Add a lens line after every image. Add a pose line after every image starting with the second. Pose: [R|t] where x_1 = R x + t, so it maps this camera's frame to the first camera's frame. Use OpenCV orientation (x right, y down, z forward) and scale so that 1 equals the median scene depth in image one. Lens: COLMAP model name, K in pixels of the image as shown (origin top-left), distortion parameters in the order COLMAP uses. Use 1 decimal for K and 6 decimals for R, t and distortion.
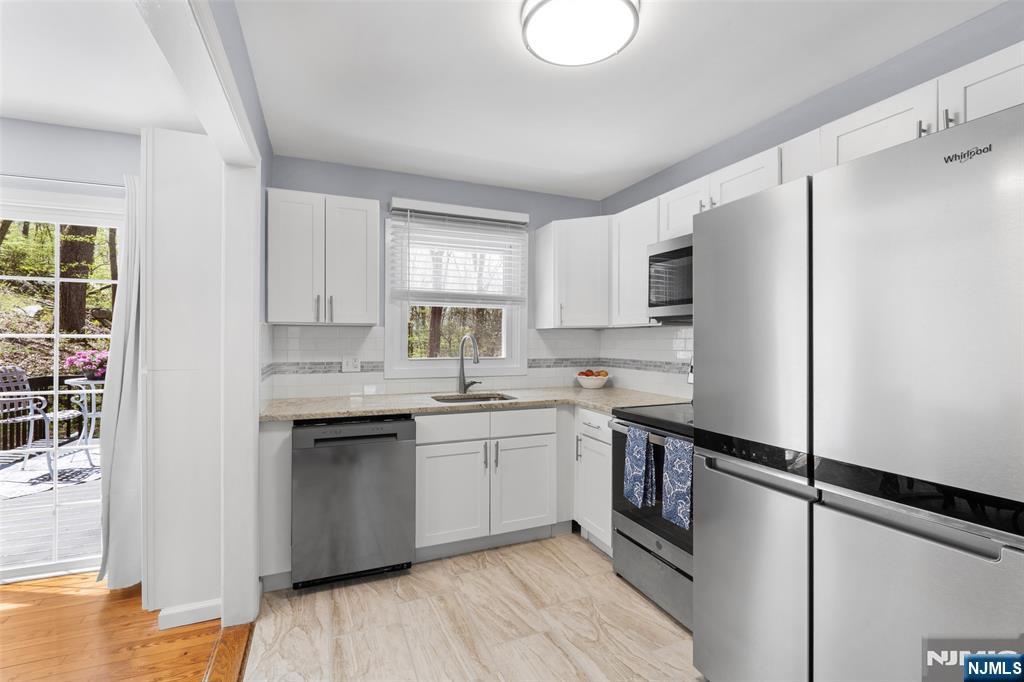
lens RADIAL K [[450.4, 0, 508.2], [0, 450.4, 339.1], [0, 0, 1]] dist [-0.000640, -0.000034]
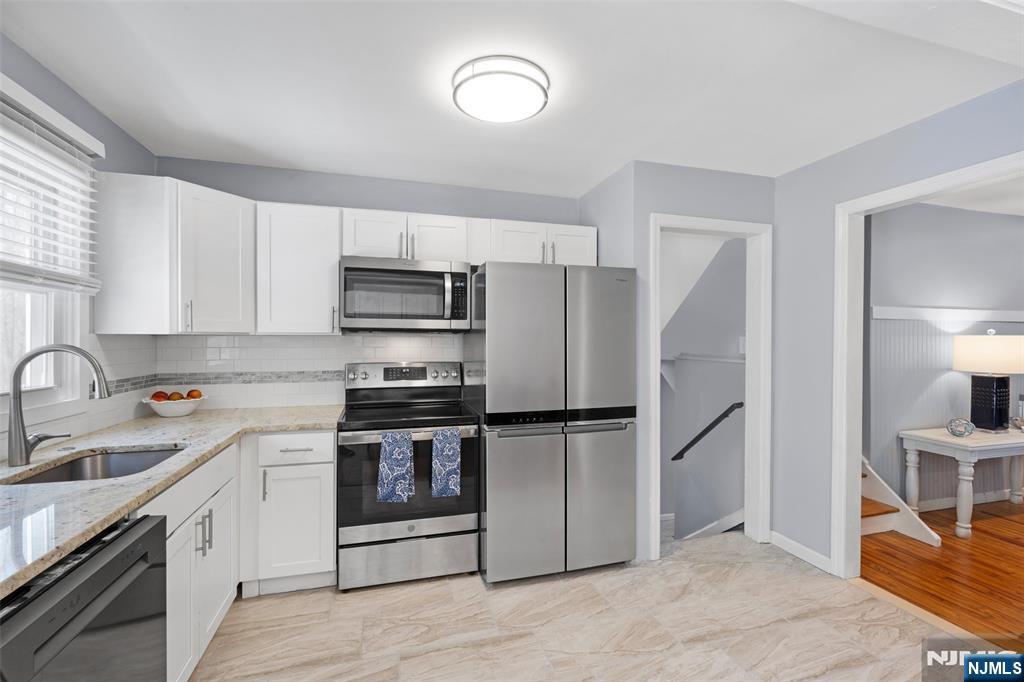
lens RADIAL K [[450.4, 0, 509.8], [0, 450.4, 341.9], [0, 0, 1]] dist [-0.000640, -0.000034]
pose [[0.120495, -0.004190, 0.992705, -0.710141], [-0.003546, 0.999983, 0.004651, -0.024495], [-0.992708, -0.004080, 0.120479, 0.556432]]
